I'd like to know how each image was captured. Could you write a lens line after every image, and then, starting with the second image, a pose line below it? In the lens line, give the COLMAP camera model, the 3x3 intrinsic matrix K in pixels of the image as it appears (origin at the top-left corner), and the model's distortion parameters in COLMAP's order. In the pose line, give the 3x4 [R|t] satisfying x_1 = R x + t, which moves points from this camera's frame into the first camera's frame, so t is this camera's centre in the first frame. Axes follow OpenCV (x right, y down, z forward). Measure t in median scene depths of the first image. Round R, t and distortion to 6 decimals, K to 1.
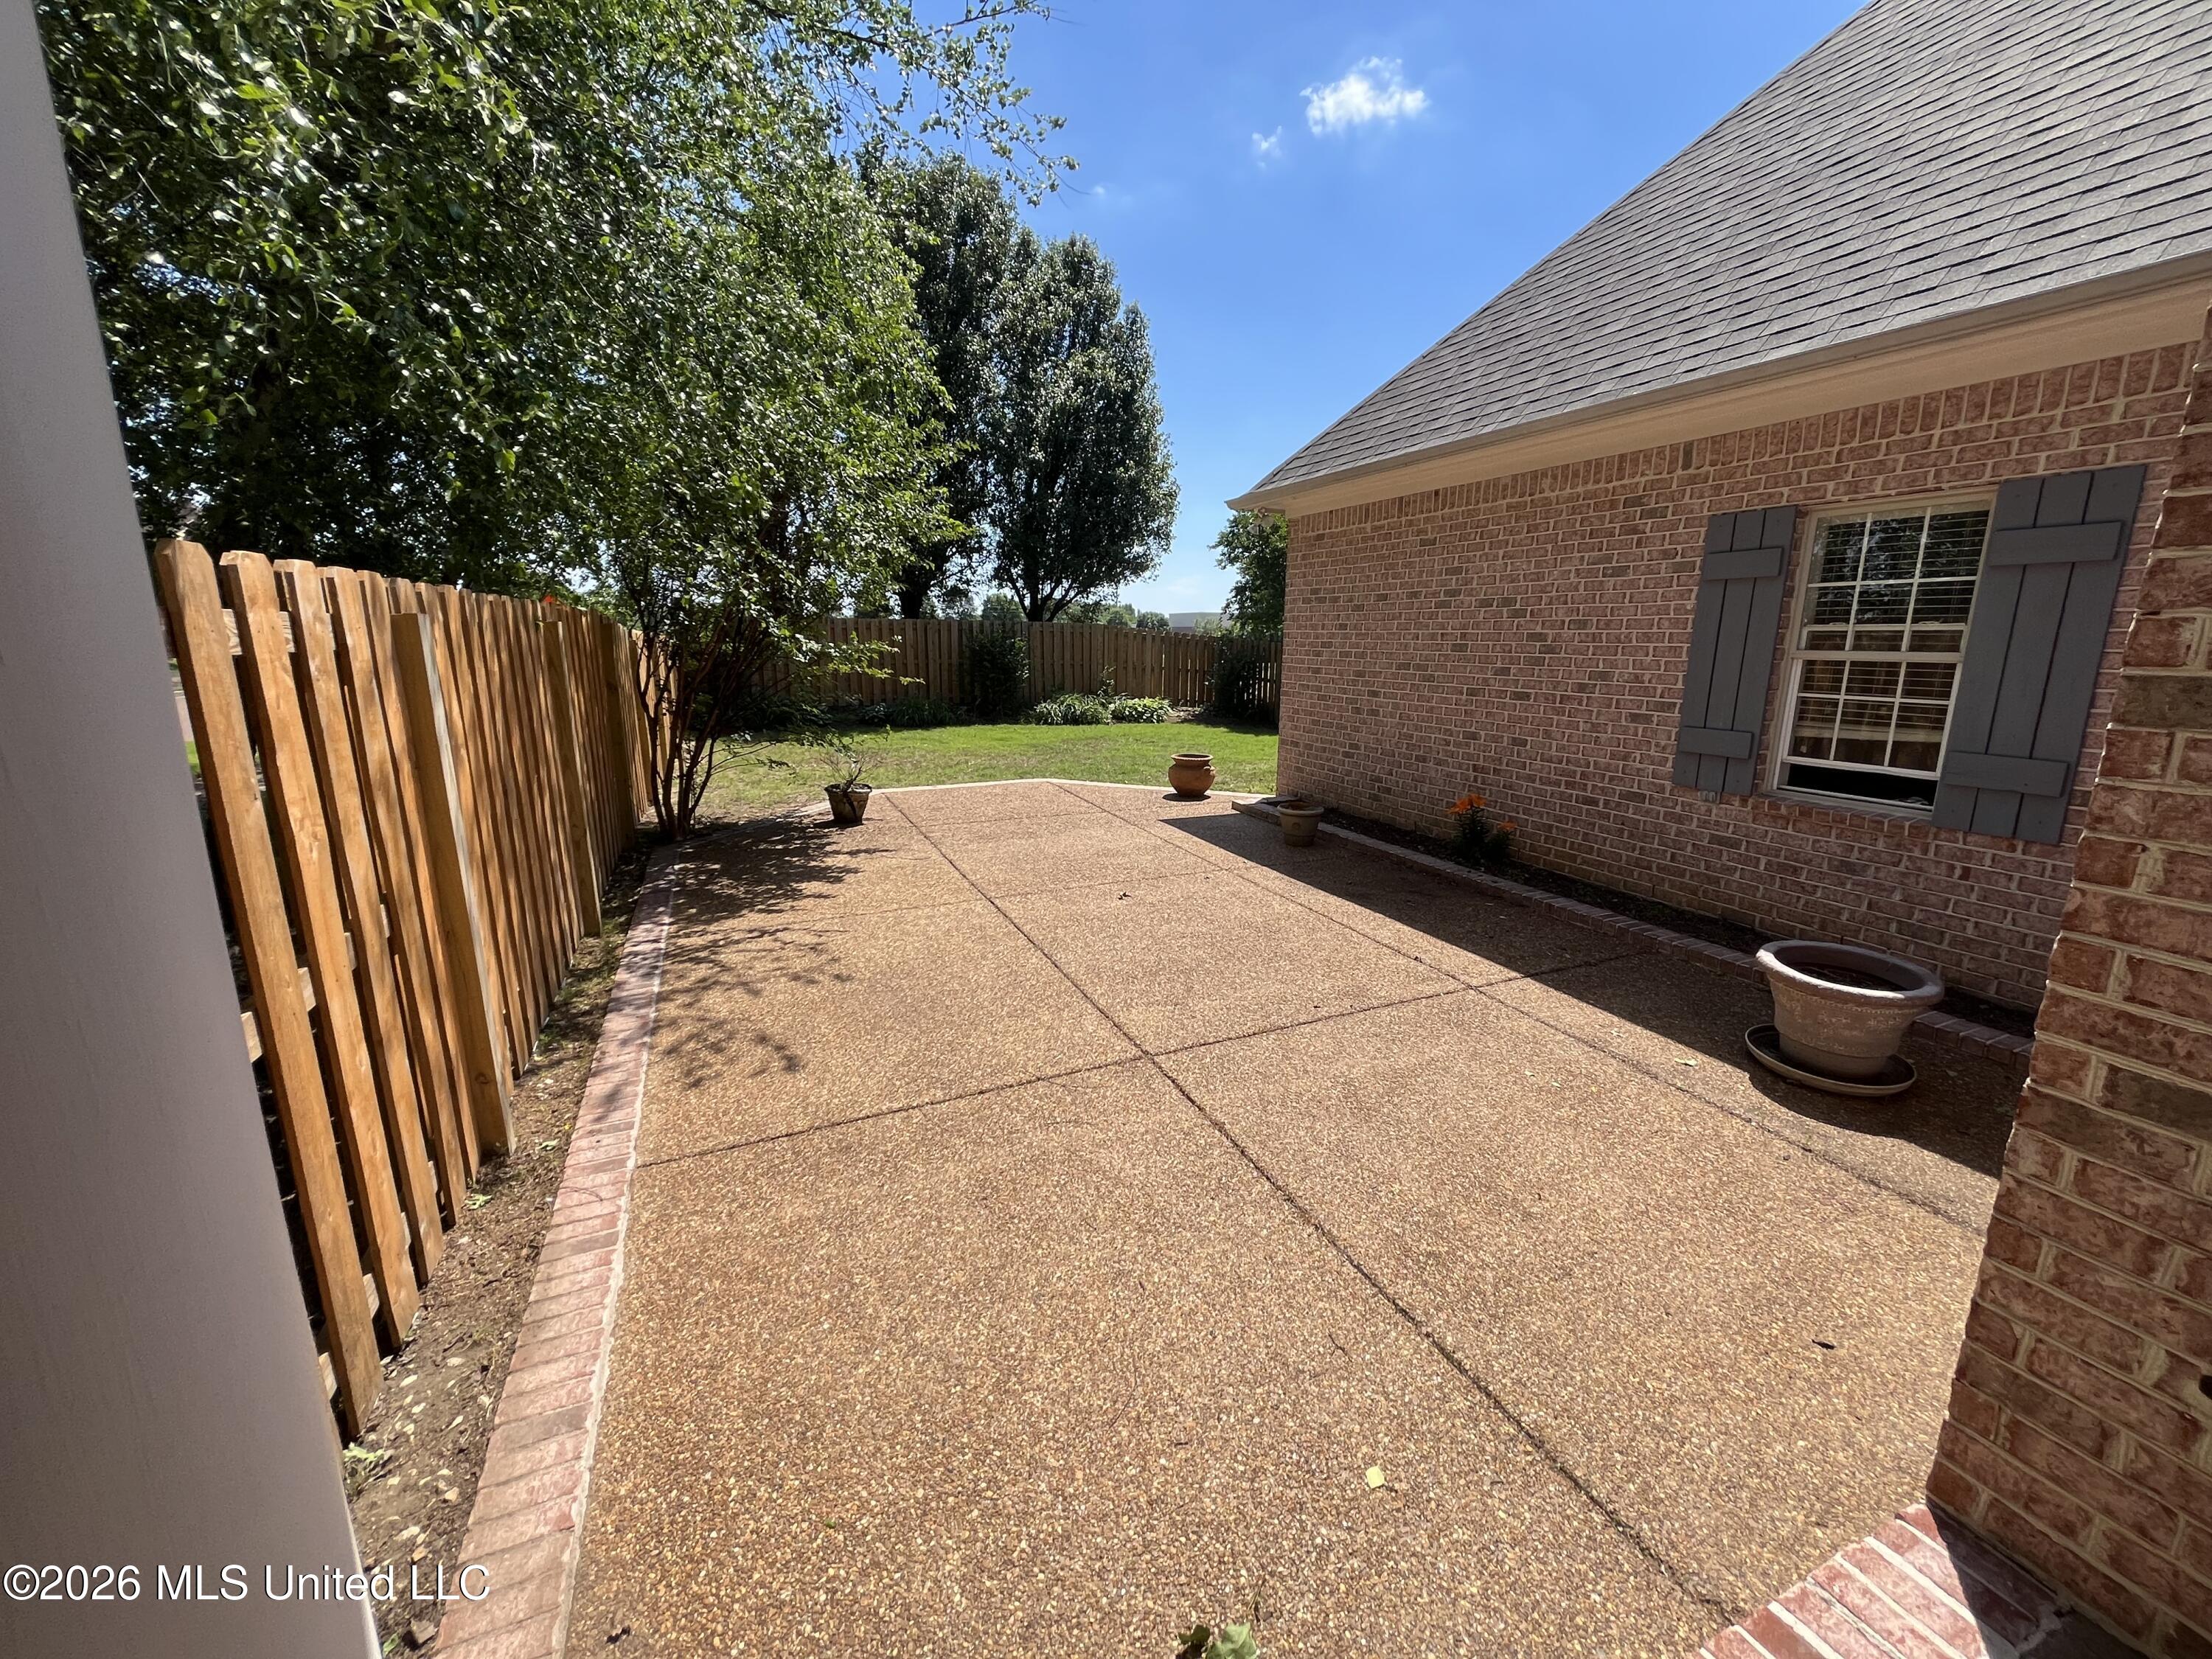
lens RADIAL K [[898.2, 0, 1112.2], [0, 898.2, 835.2], [0, 0, 1]] dist [-0.000335, 0.000040]
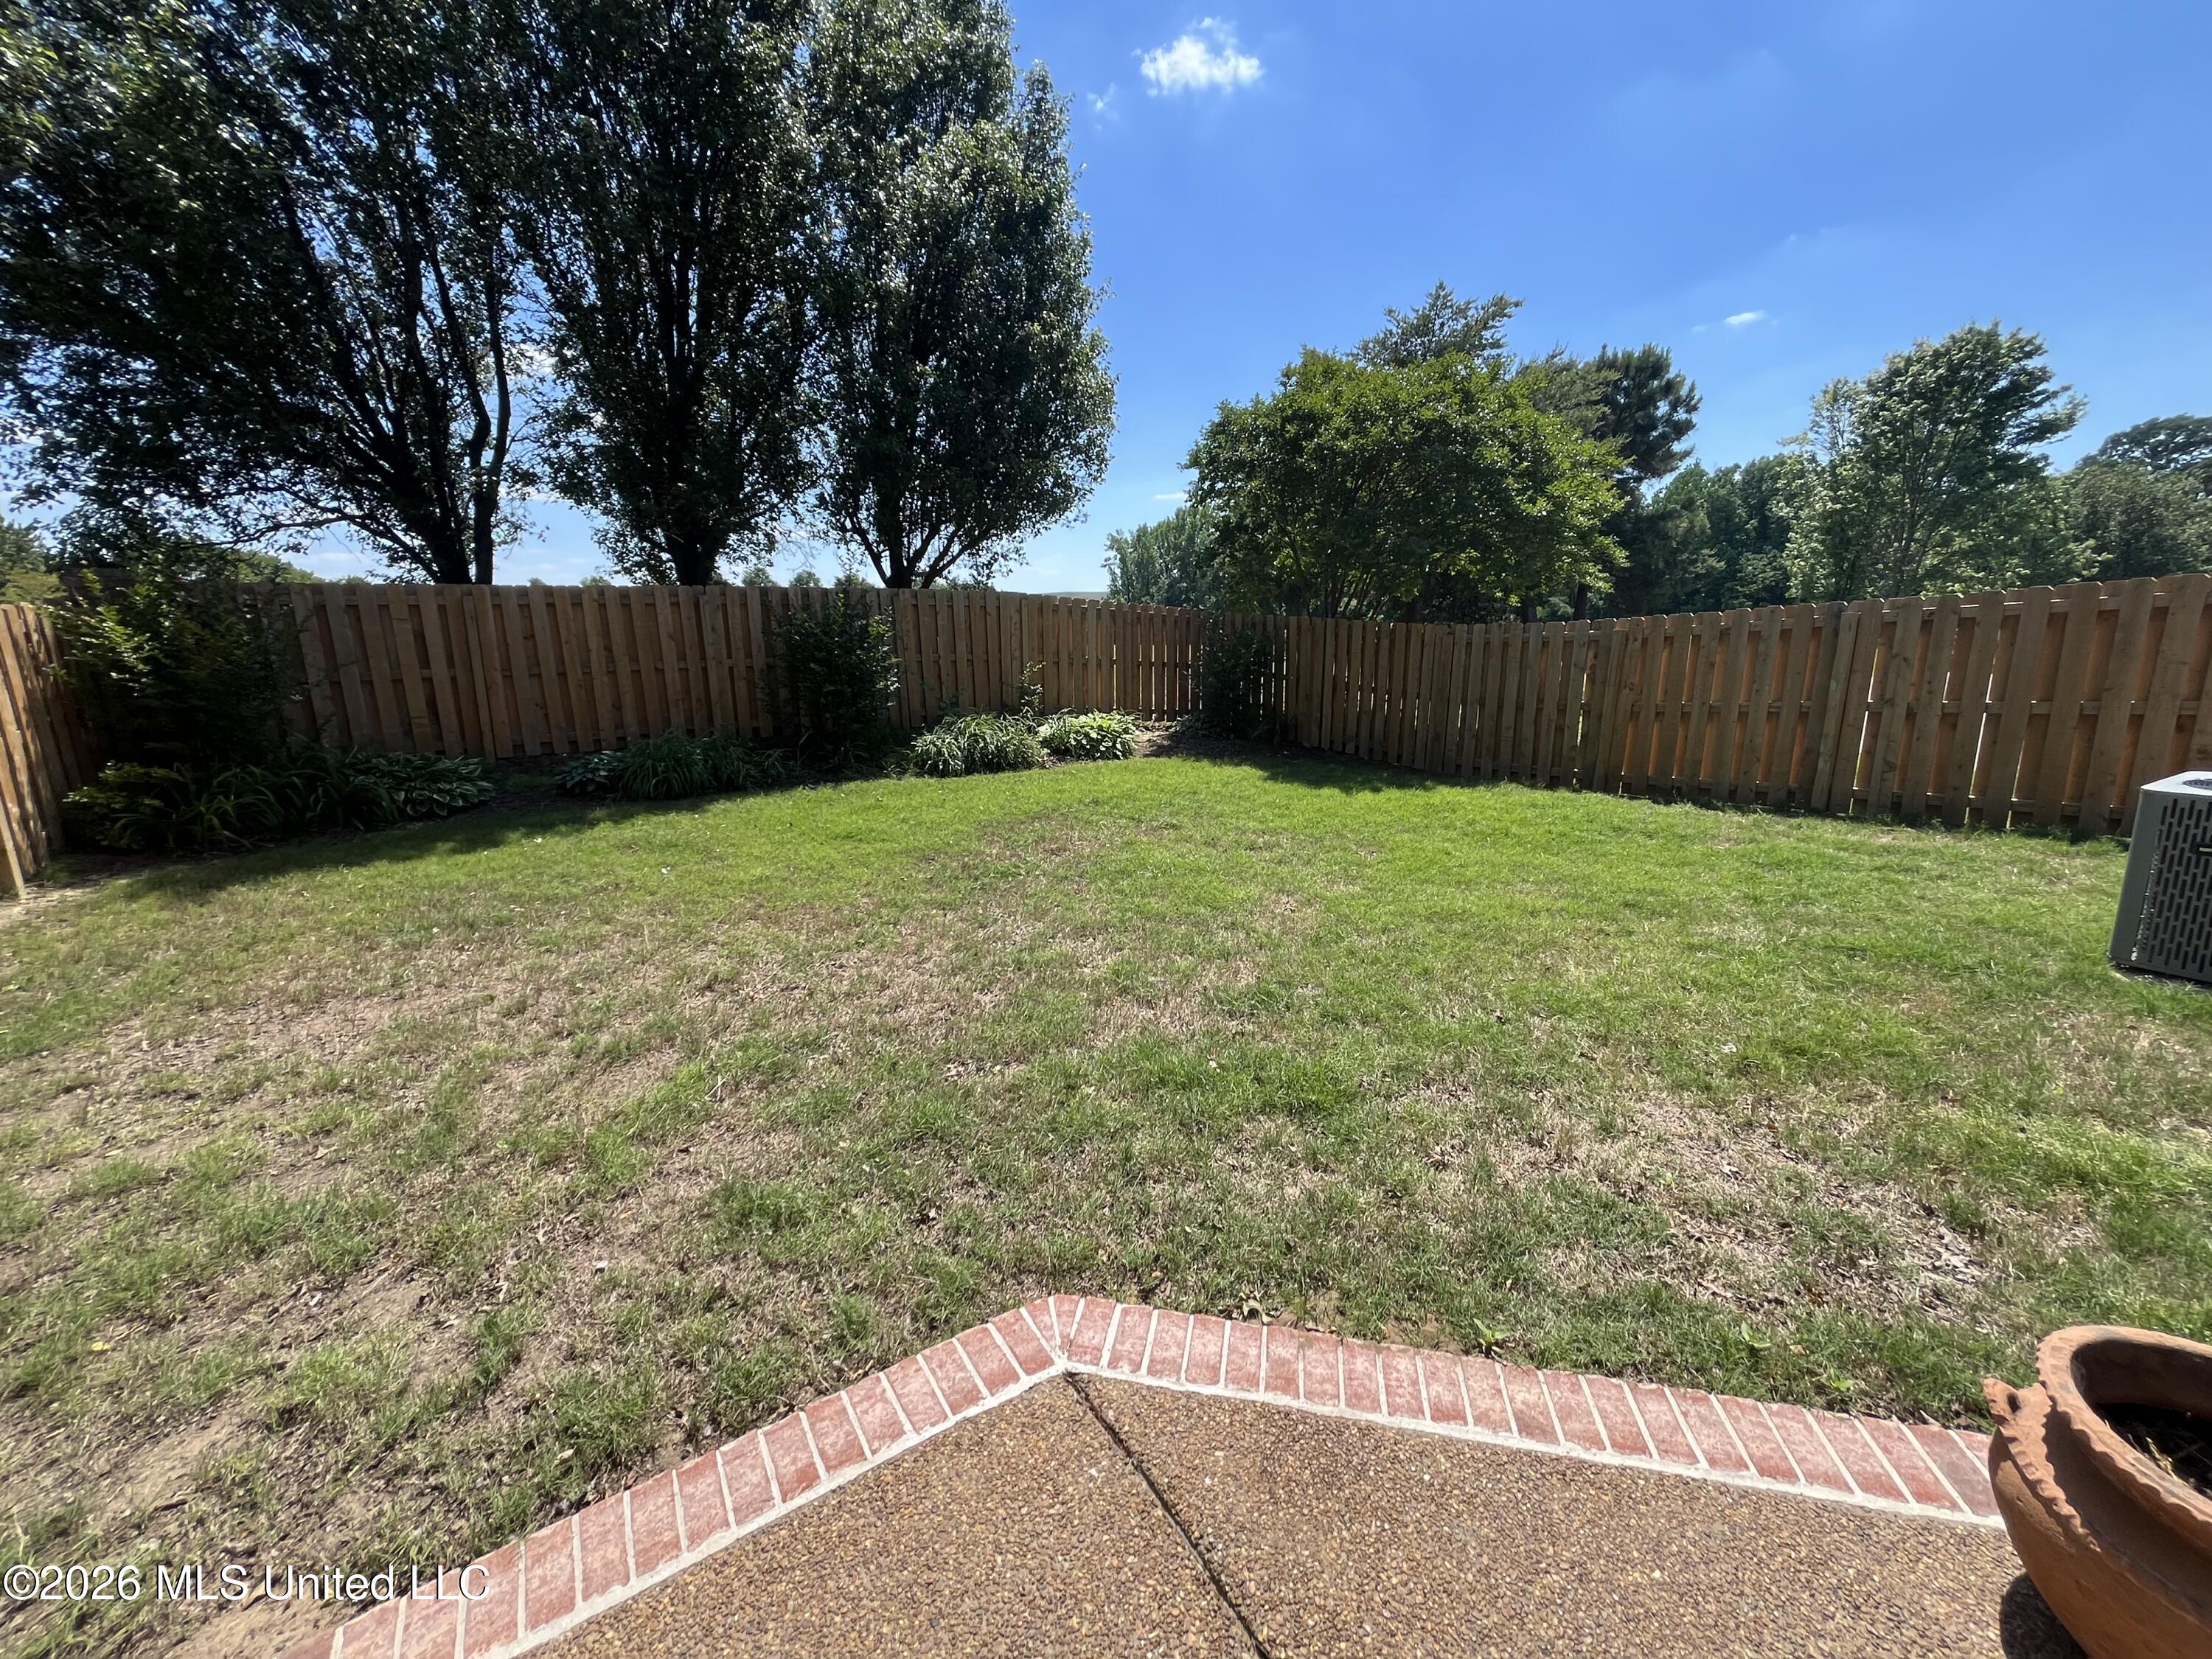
lens RADIAL K [[898.2, 0, 1100.3], [0, 898.2, 817.7], [0, 0, 1]] dist [-0.000335, 0.000040]
pose [[0.988733, -0.051738, 0.140463, -0.043651], [0.051329, 0.998660, 0.006541, -0.078151], [-0.140613, 0.000743, 0.990064, 0.360676]]
